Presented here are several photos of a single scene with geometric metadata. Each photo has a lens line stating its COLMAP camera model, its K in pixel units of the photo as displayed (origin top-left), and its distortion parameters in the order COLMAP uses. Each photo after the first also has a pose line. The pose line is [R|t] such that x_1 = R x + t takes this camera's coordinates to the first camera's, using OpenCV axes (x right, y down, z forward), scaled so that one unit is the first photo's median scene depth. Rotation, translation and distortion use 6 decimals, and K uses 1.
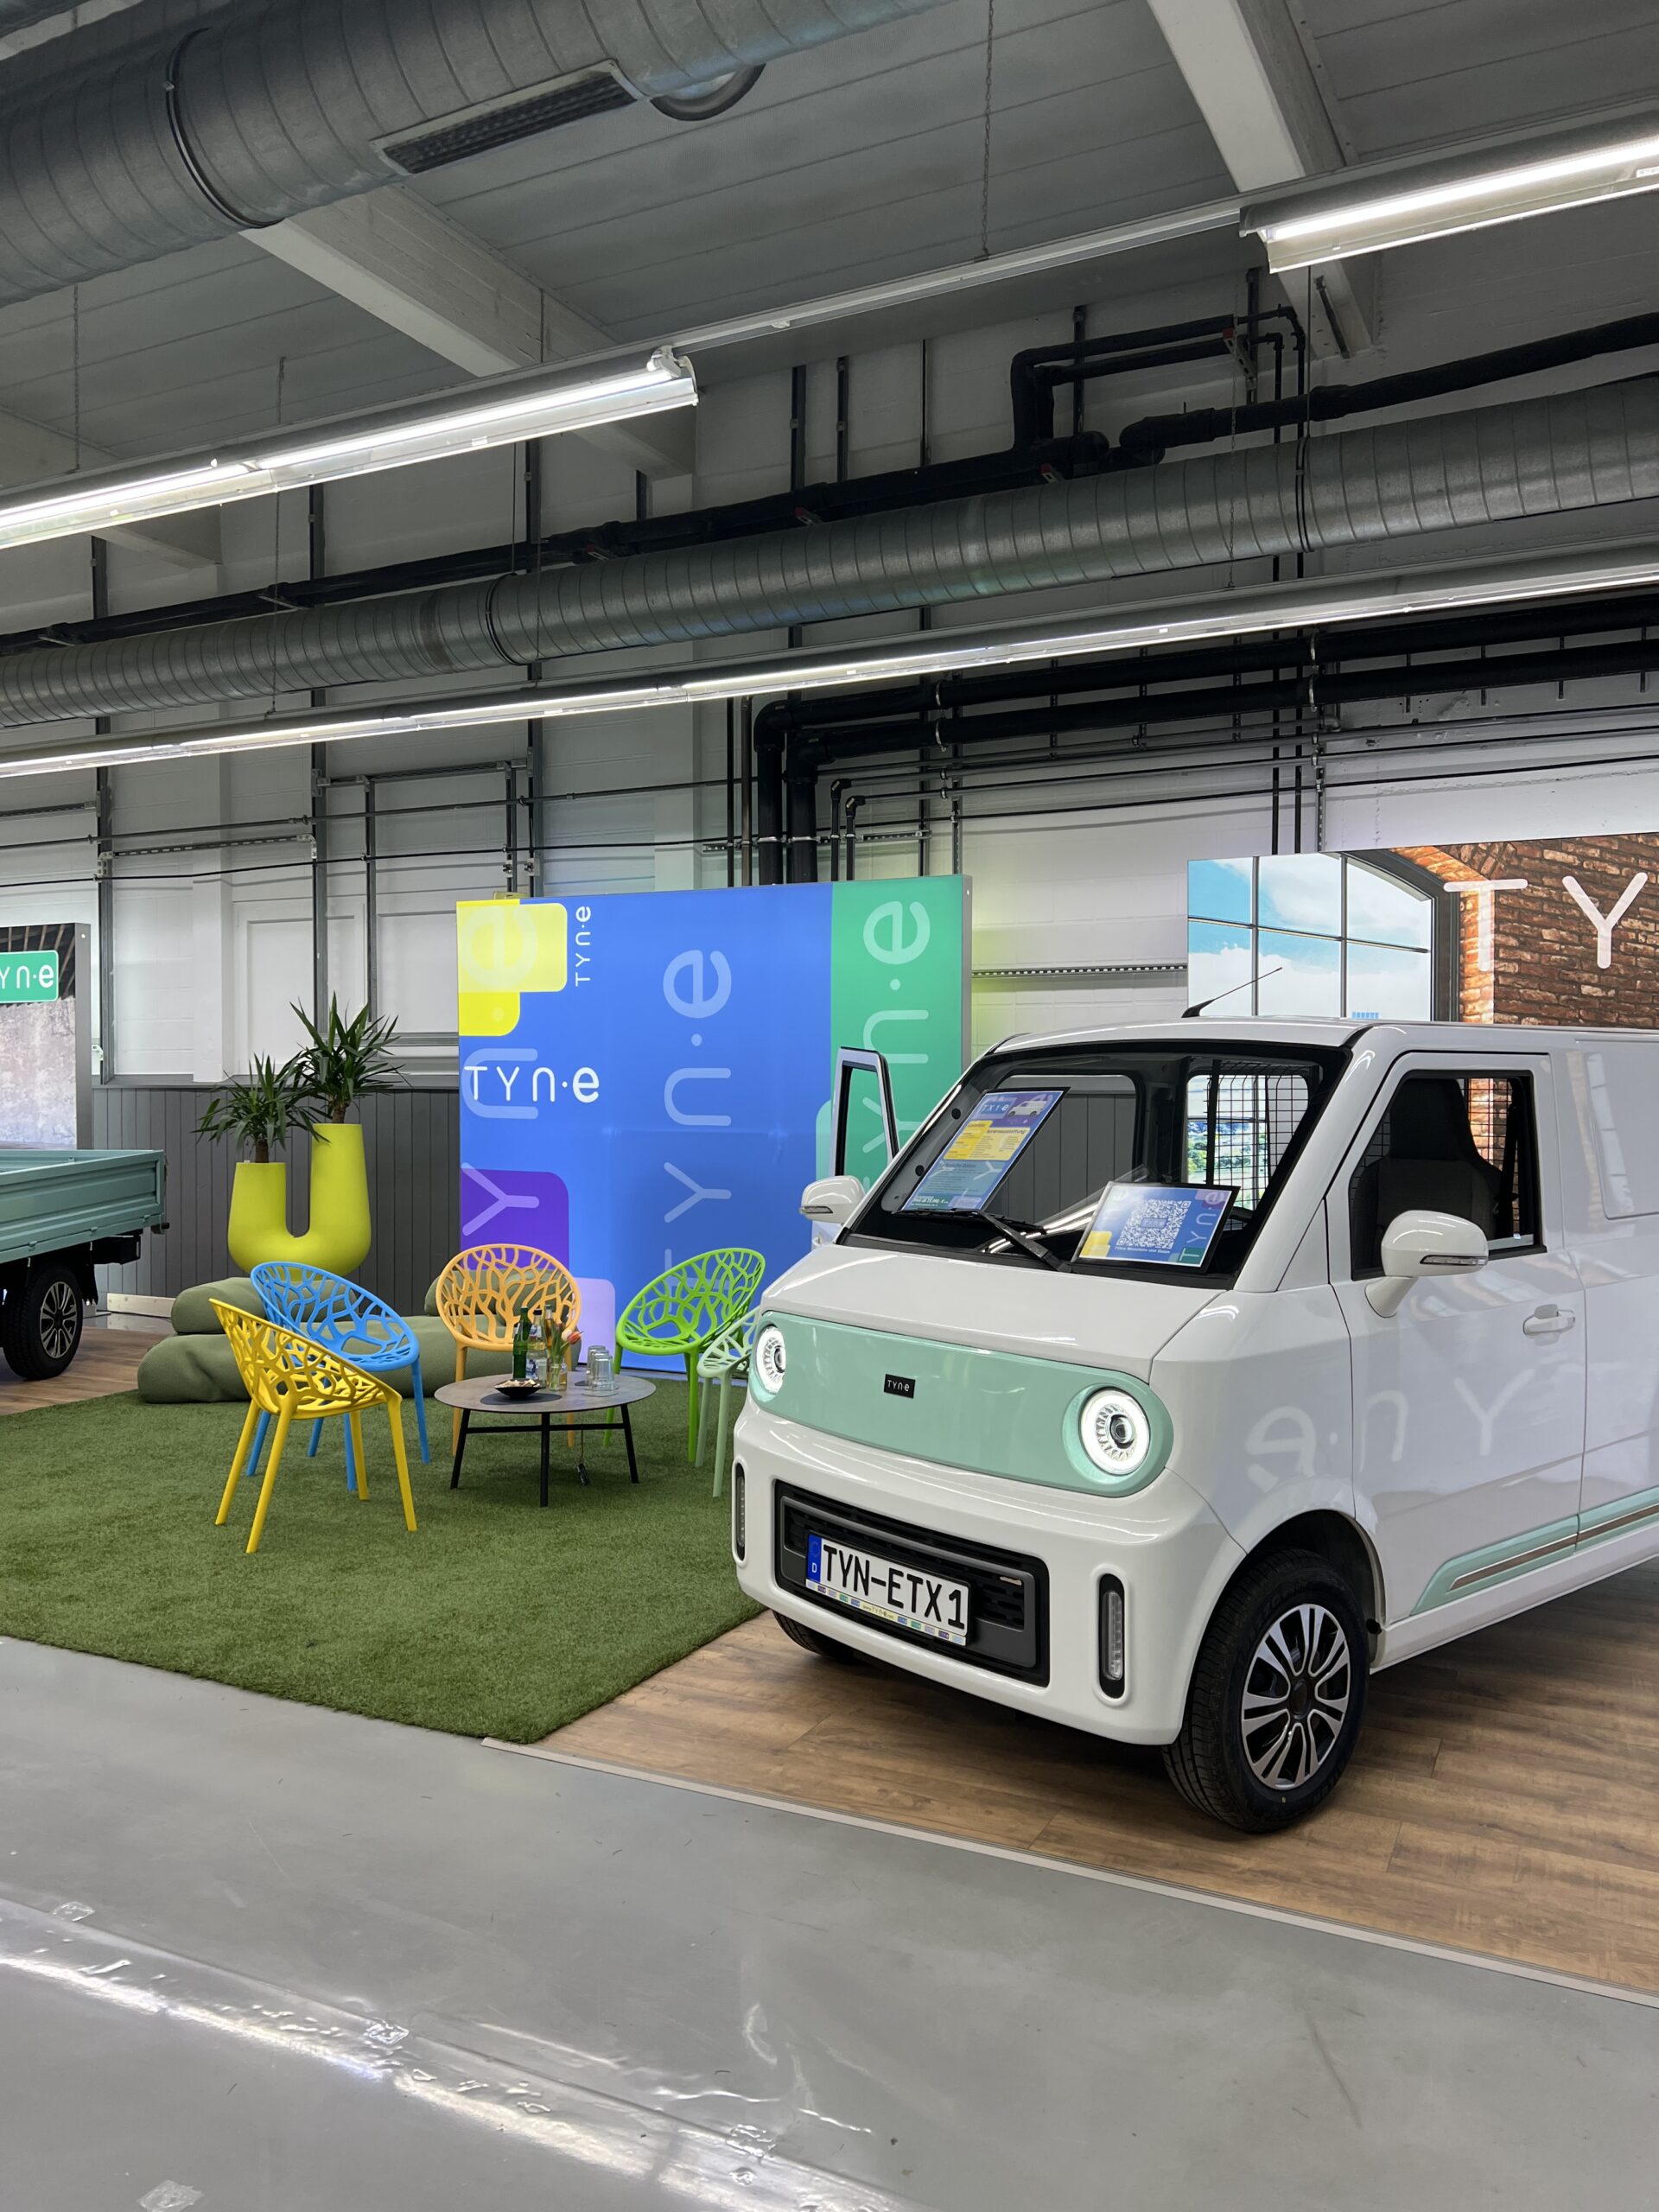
lens RADIAL K [[1693.9, 0, 815.9], [0, 1693.9, 1112.4], [0, 0, 1]] dist [0.034114, 0.001133]
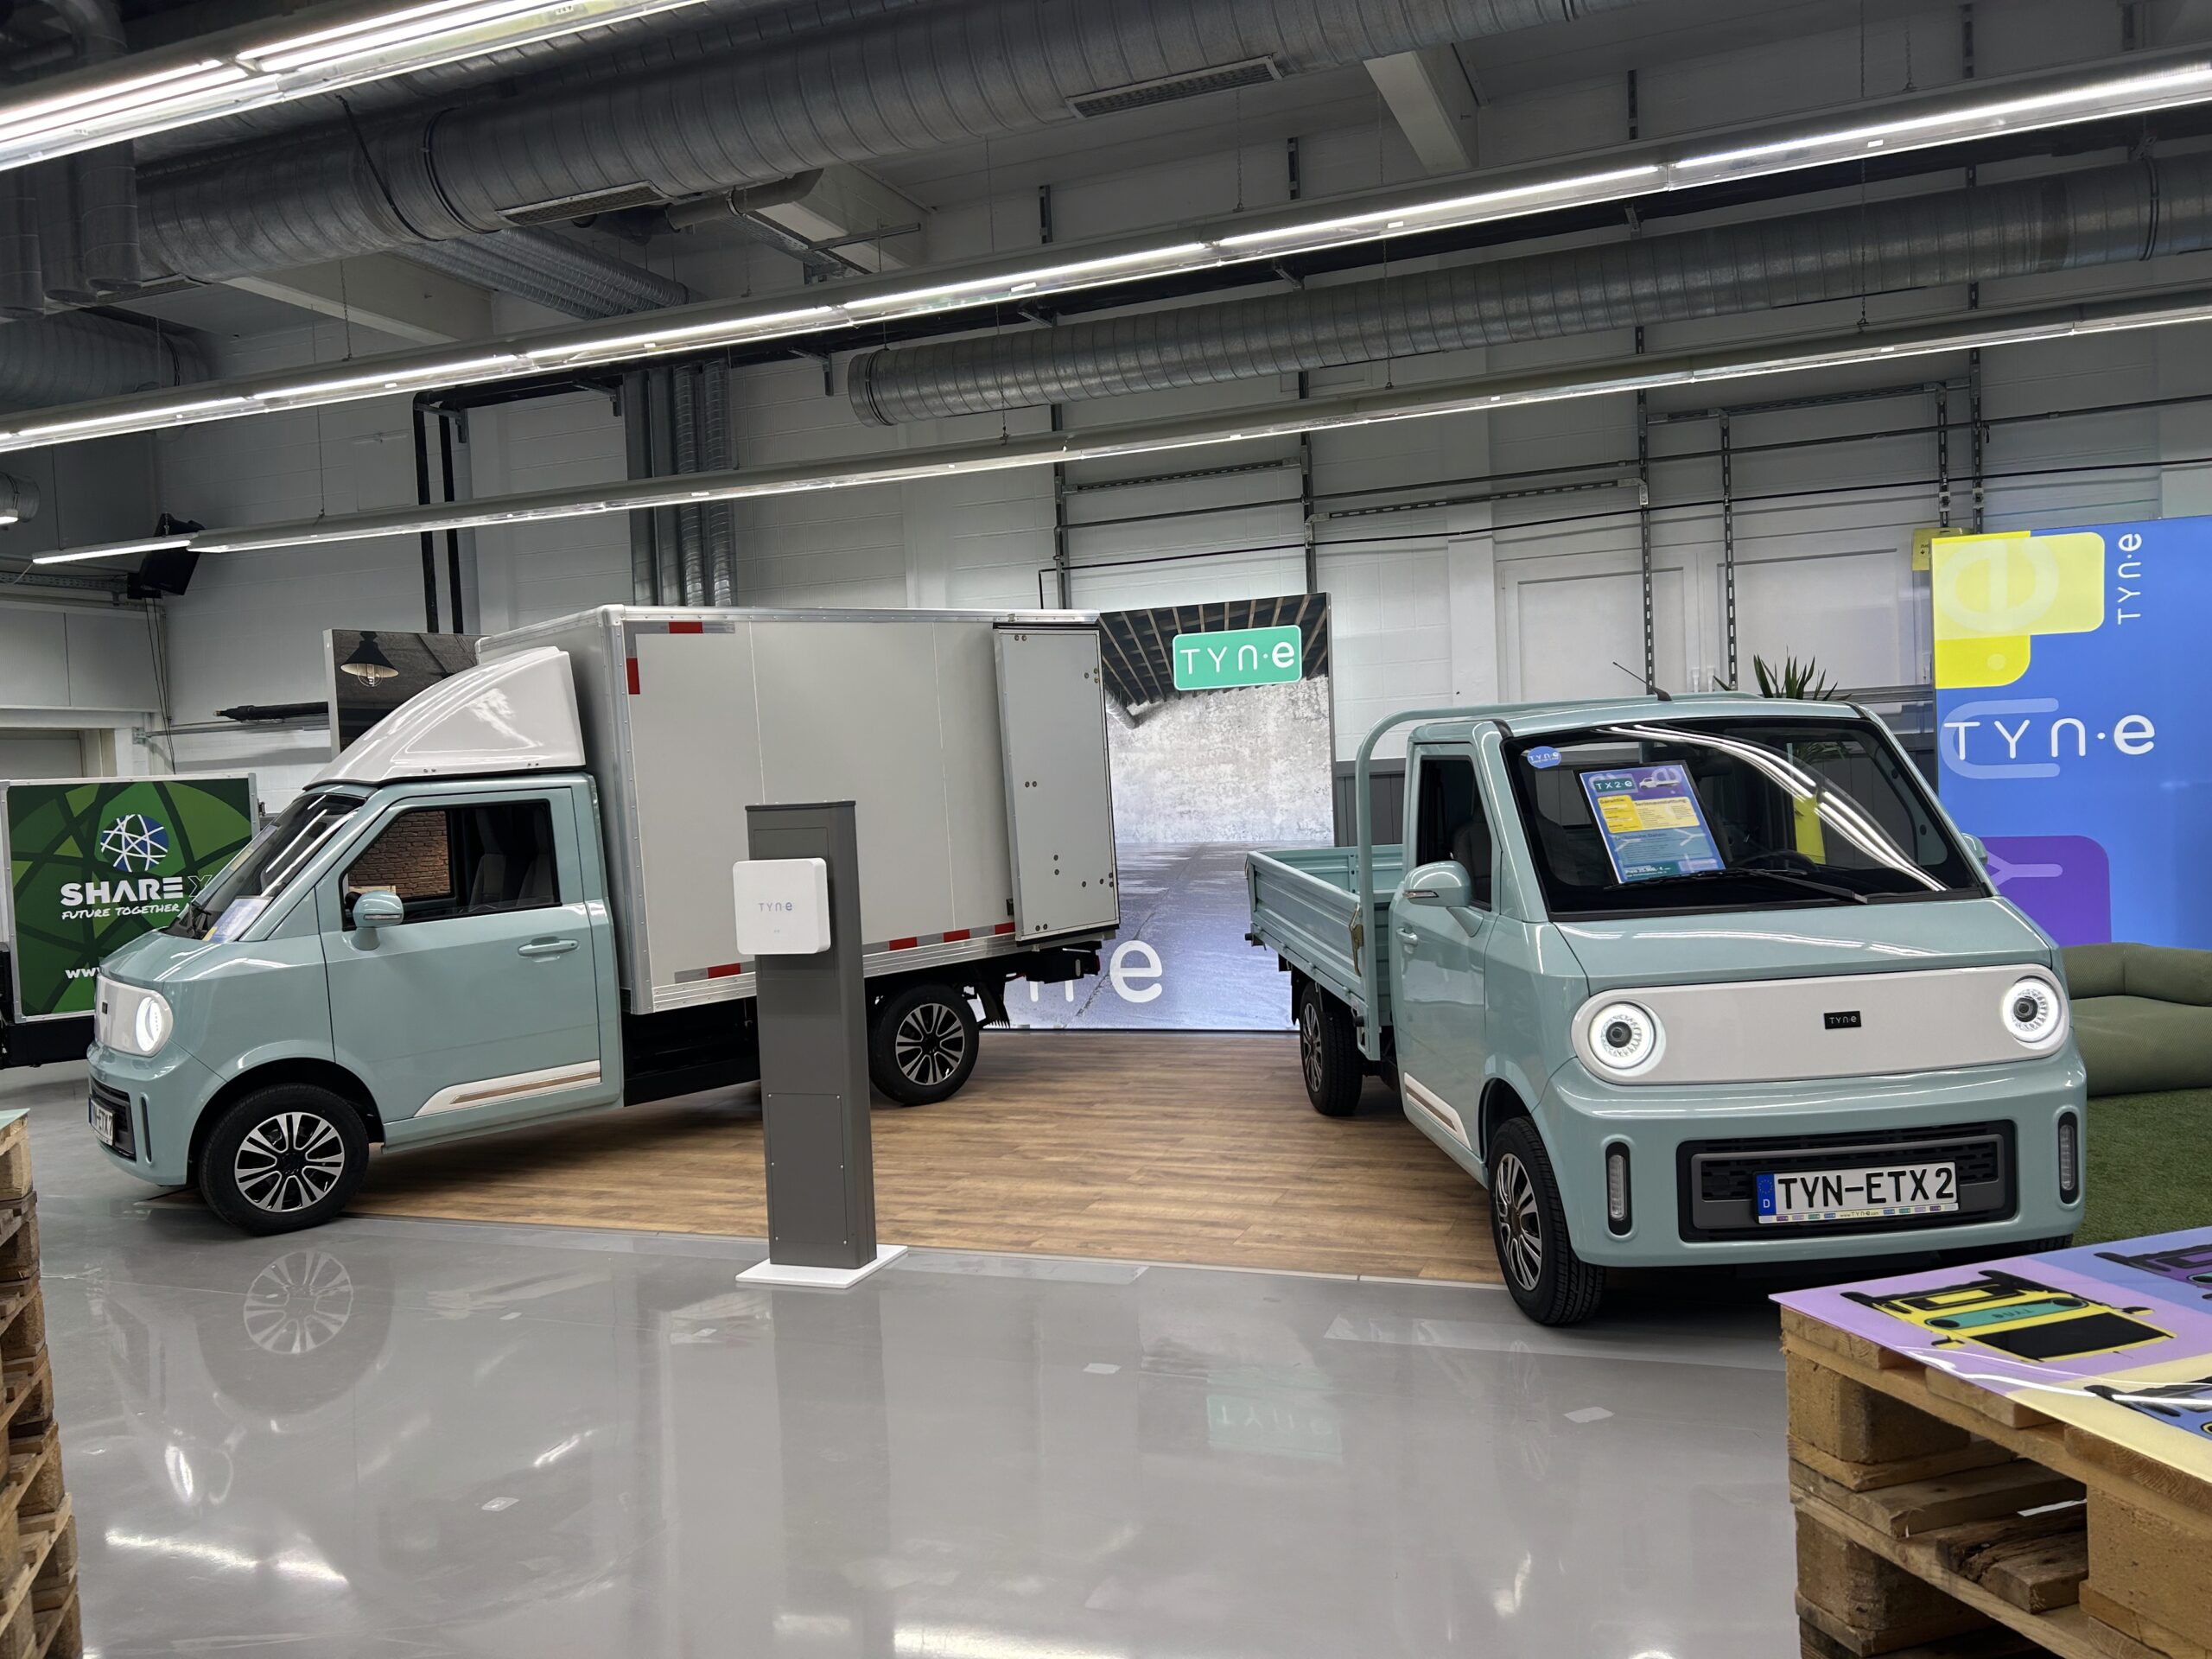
lens RADIAL K [[1640.0, 0, 1116.0], [0, 1640.0, 845.4], [0, 0, 1]] dist [0.036657, -0.050029]
pose [[0.994626, -0.050902, 0.090154, -0.777498], [0.049333, 0.998591, 0.019547, -0.001451], [-0.091022, -0.014994, 0.995736, 0.189103]]
